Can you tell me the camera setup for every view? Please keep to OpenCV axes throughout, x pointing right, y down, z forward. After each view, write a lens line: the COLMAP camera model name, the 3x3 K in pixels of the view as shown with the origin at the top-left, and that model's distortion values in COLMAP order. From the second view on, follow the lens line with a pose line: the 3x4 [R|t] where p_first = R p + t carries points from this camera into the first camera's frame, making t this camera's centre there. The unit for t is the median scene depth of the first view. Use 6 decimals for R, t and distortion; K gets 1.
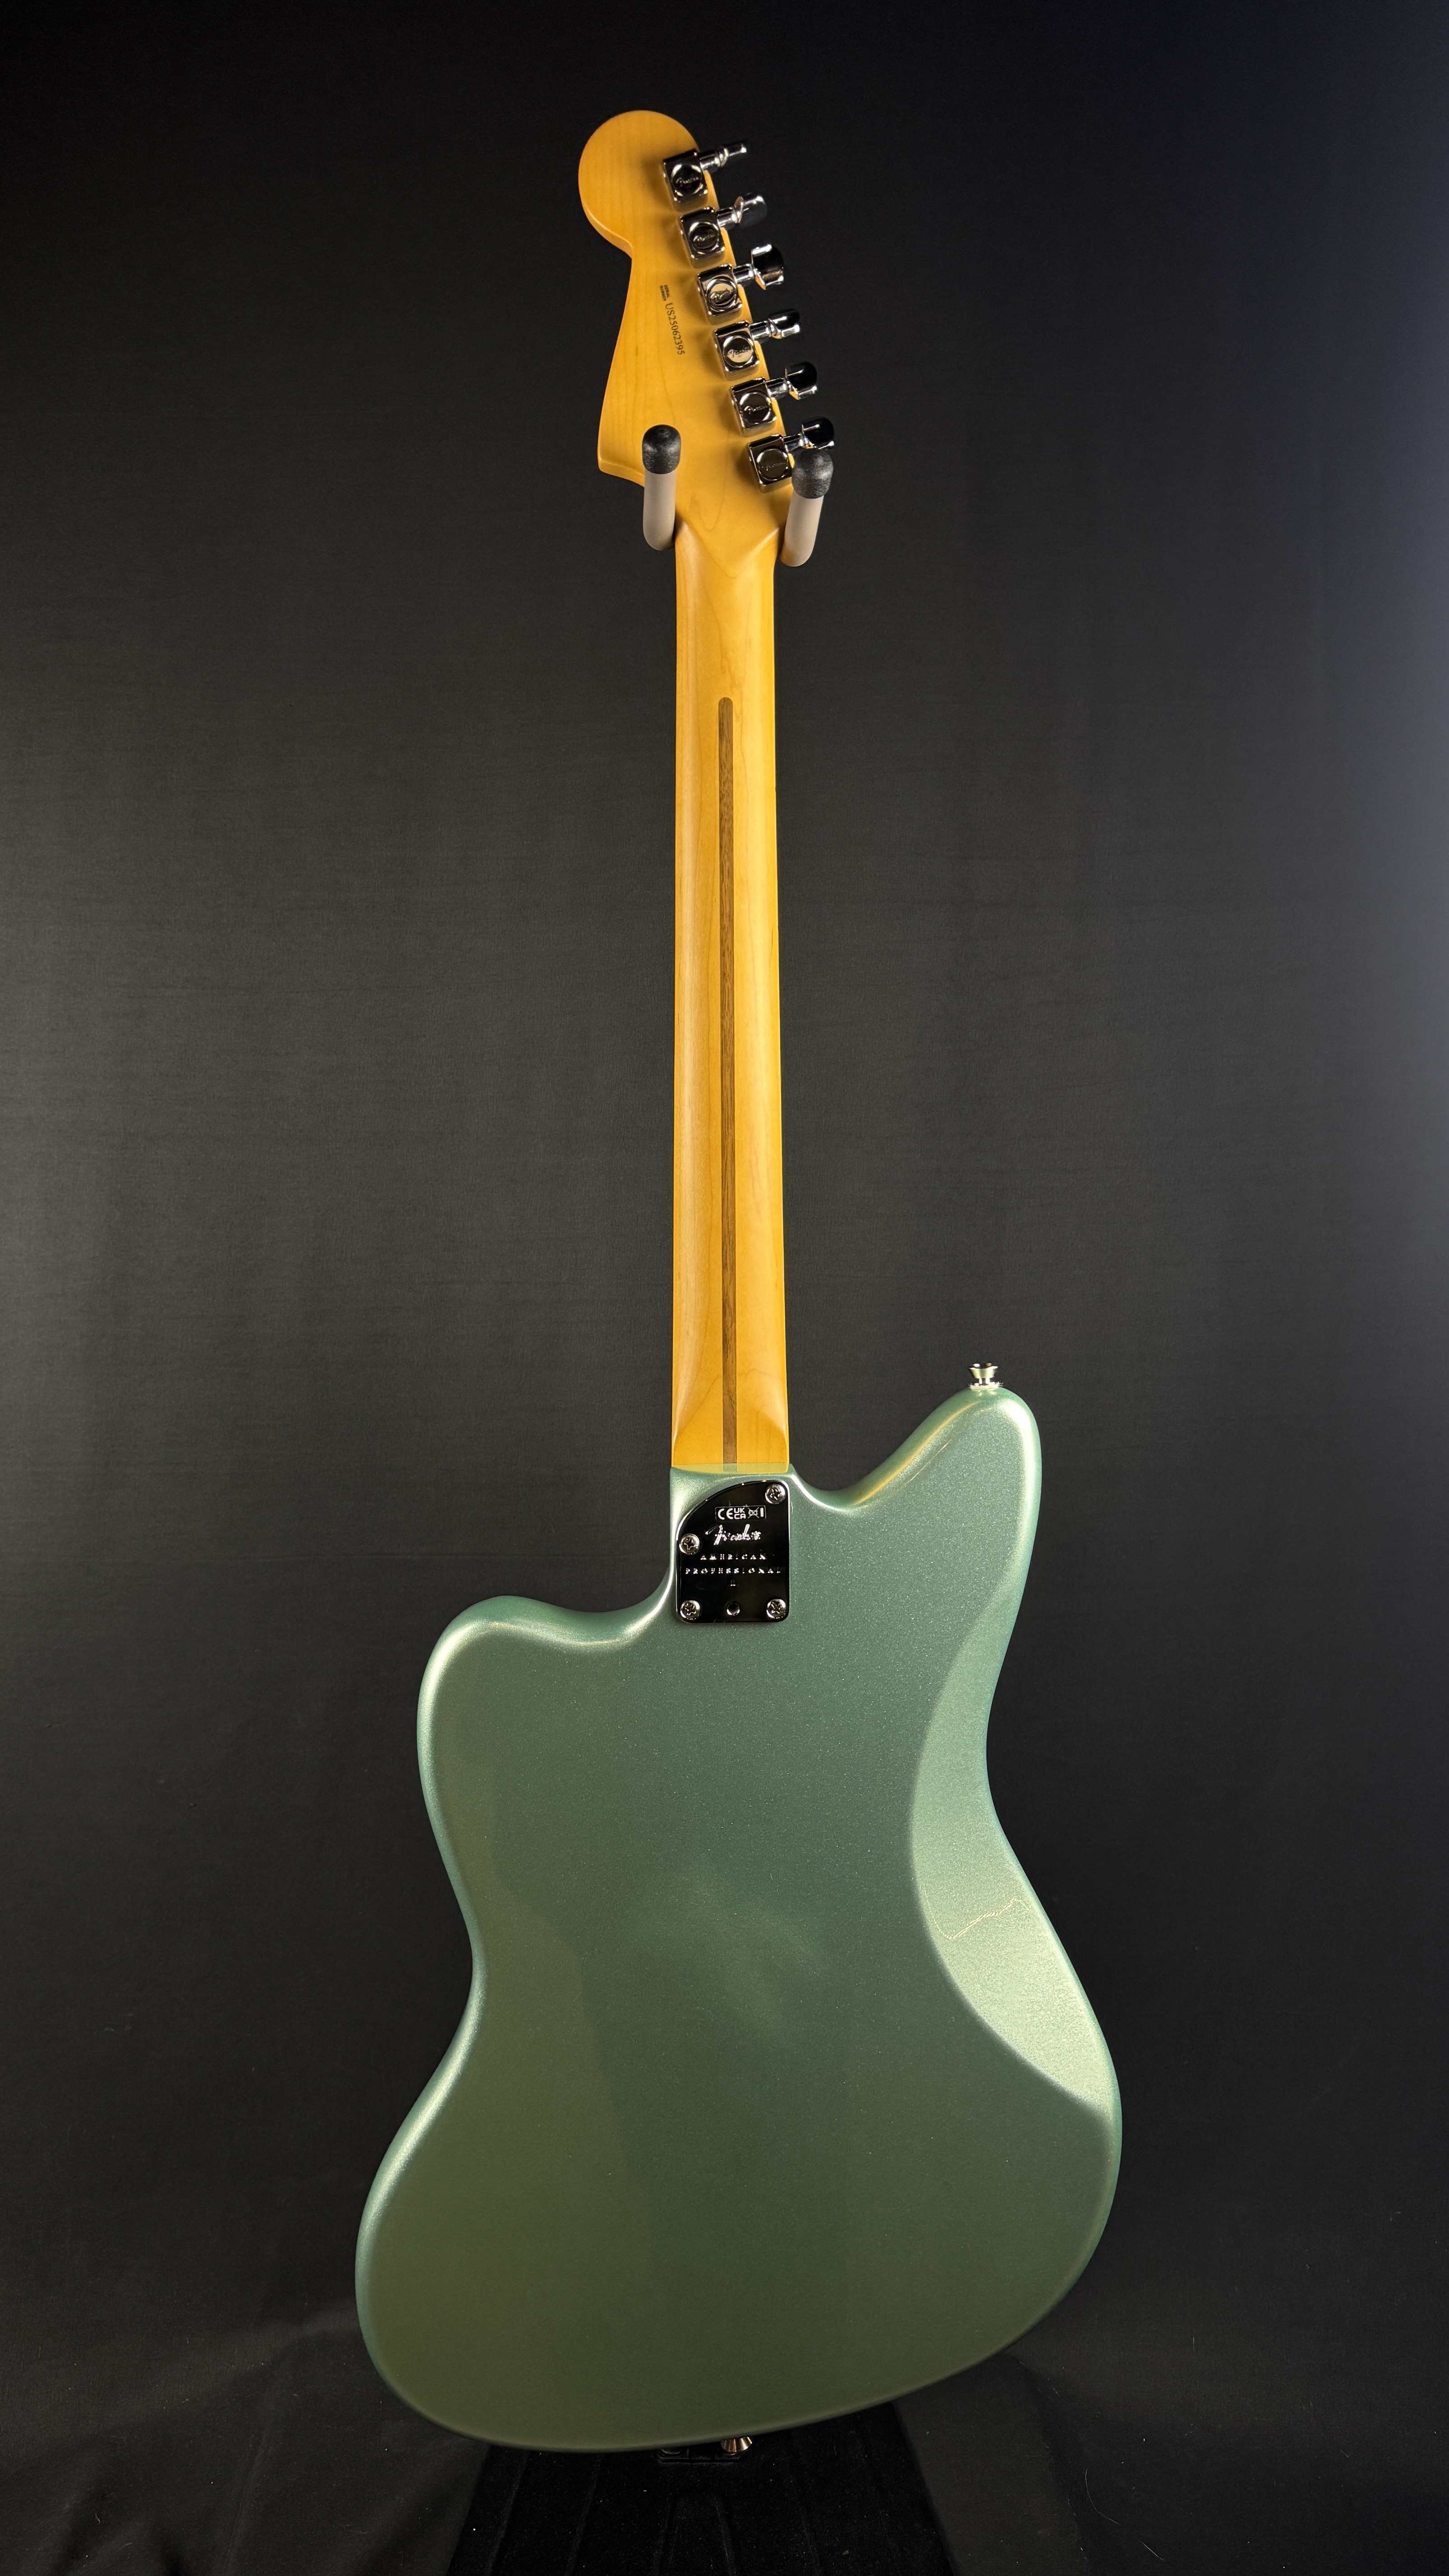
lens RADIAL K [[1847.3, 0, 724.5], [0, 1847.3, 1288.0], [0, 0, 1]] dist [0.040009, -0.003990]
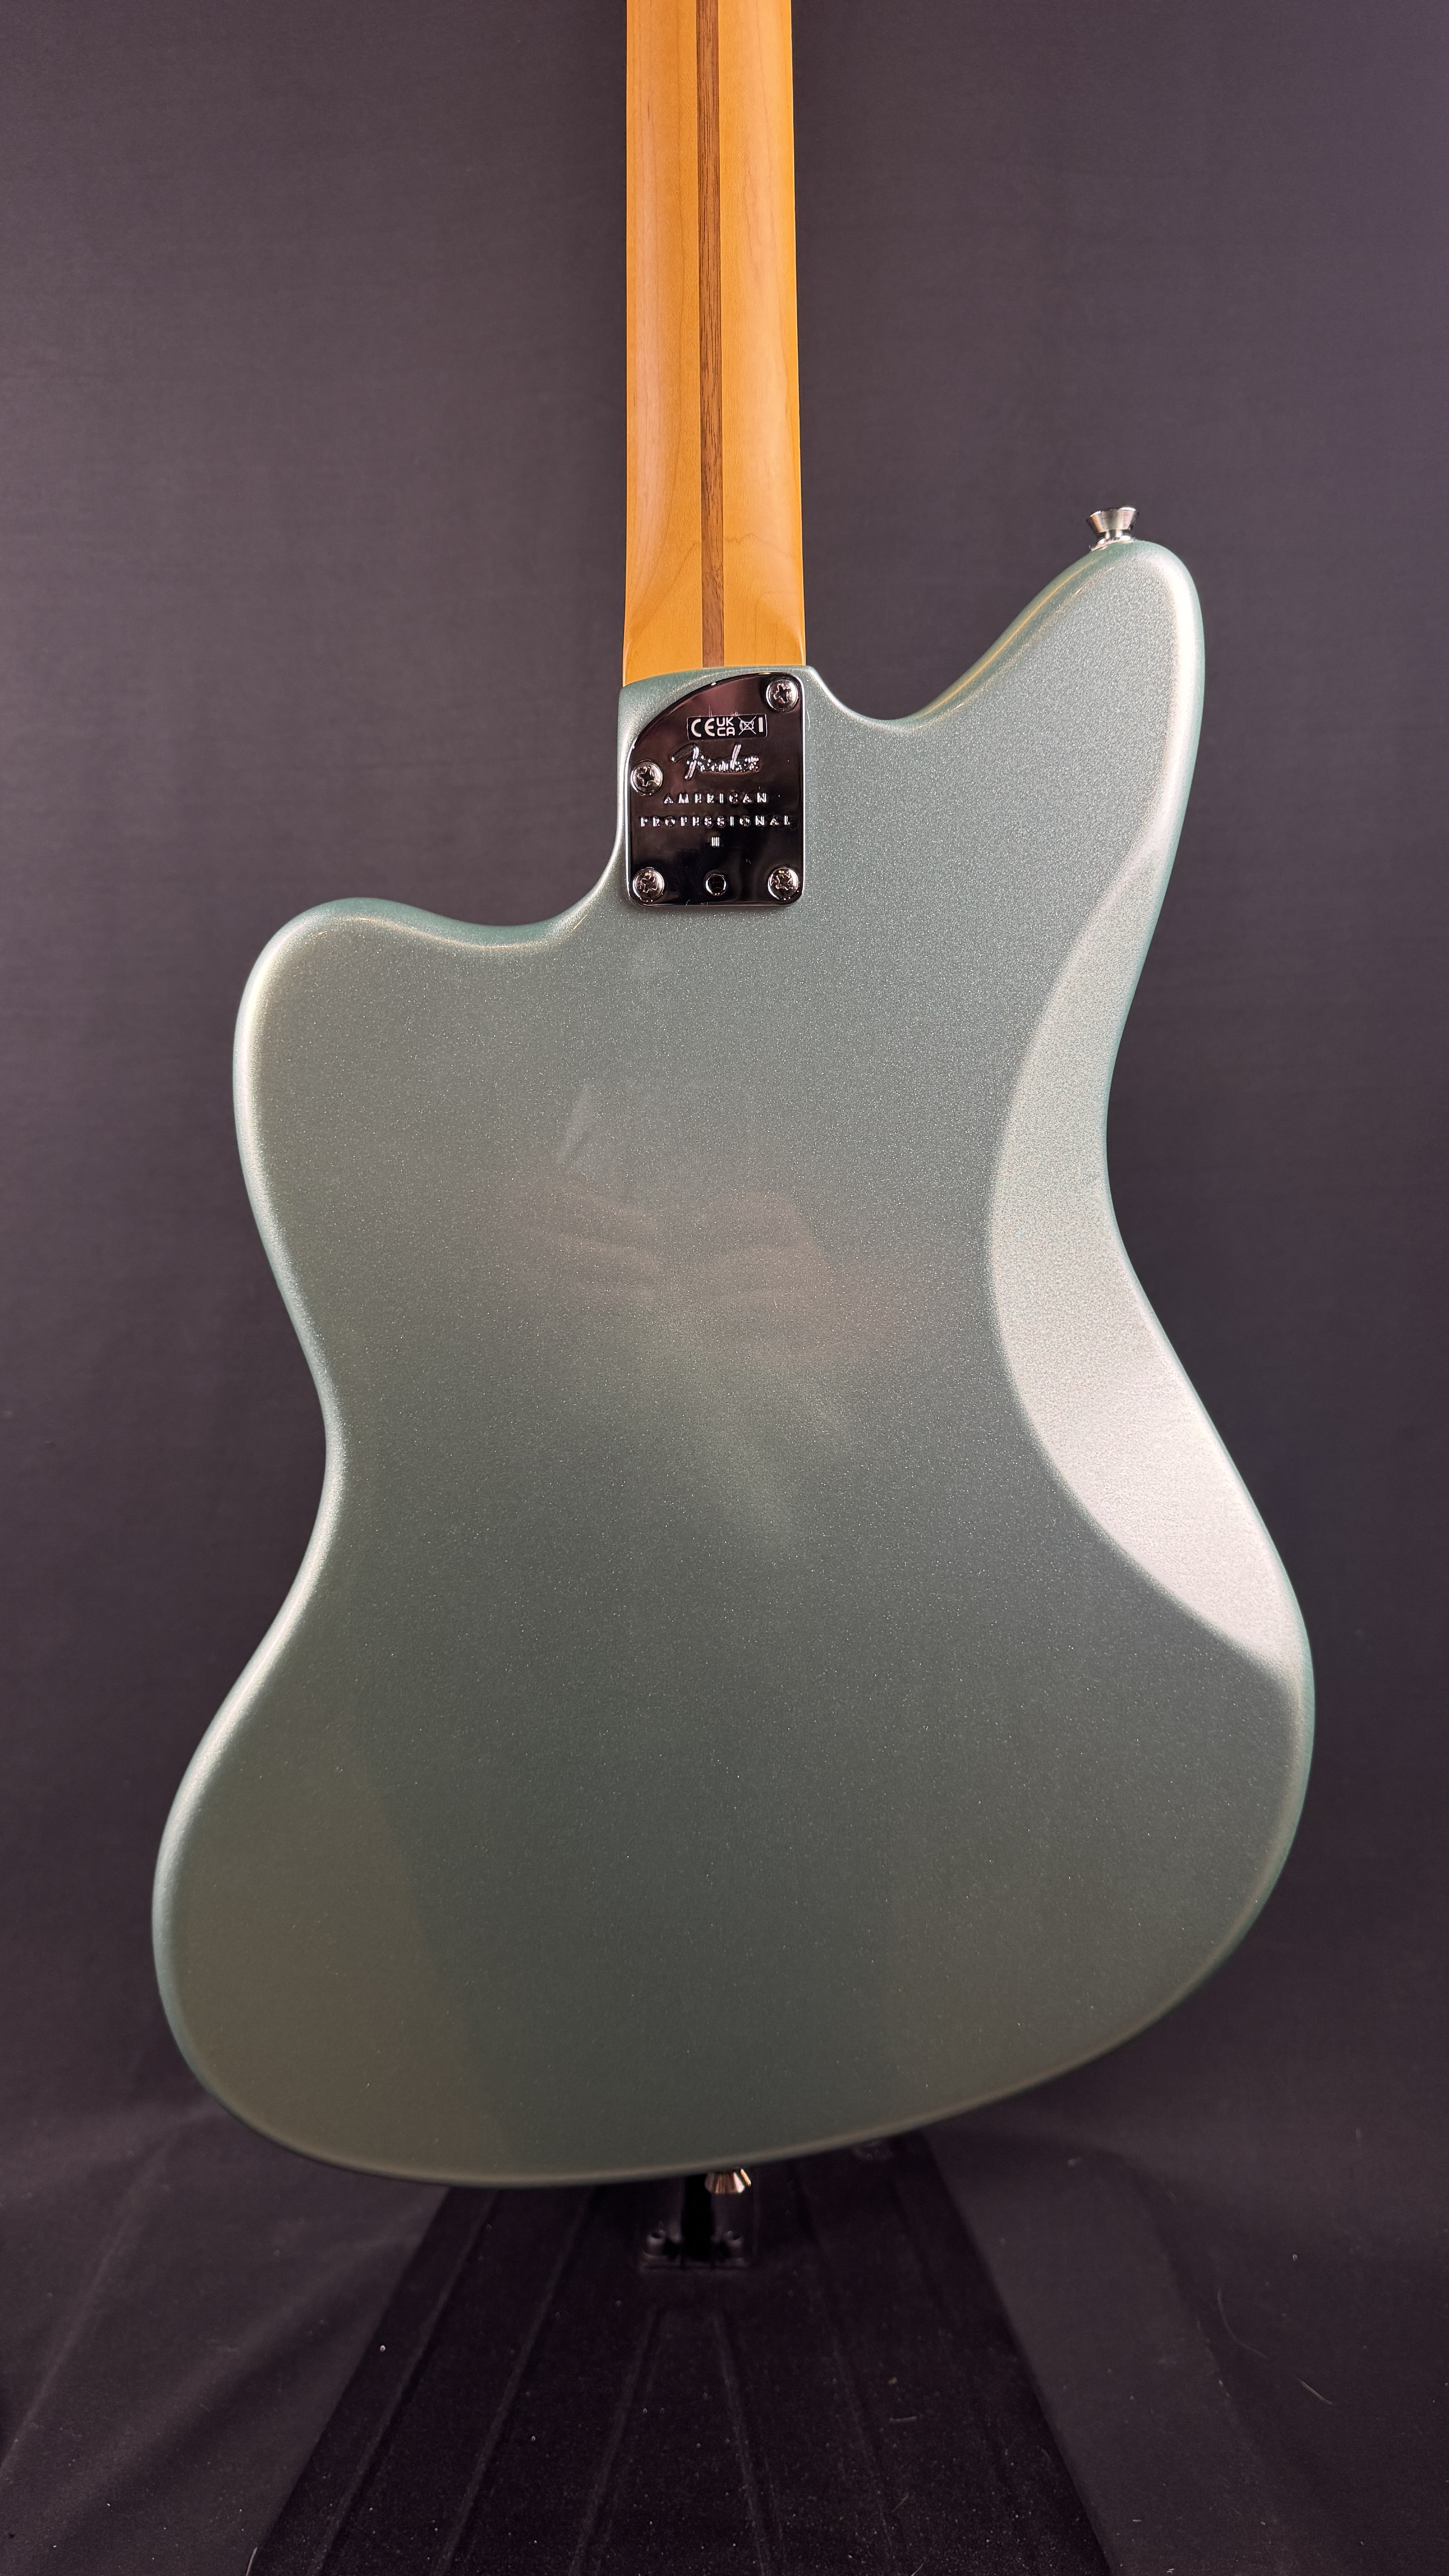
lens RADIAL K [[1700.8, 0, 736.4], [0, 1700.8, 1376.2], [0, 0, 1]] dist [0.166943, -0.221684]
pose [[0.999636, -0.000637, -0.026973, 0.027137], [0.000937, 0.999938, 0.011096, 0.329367], [0.026964, -0.011117, 0.999575, 0.389960]]
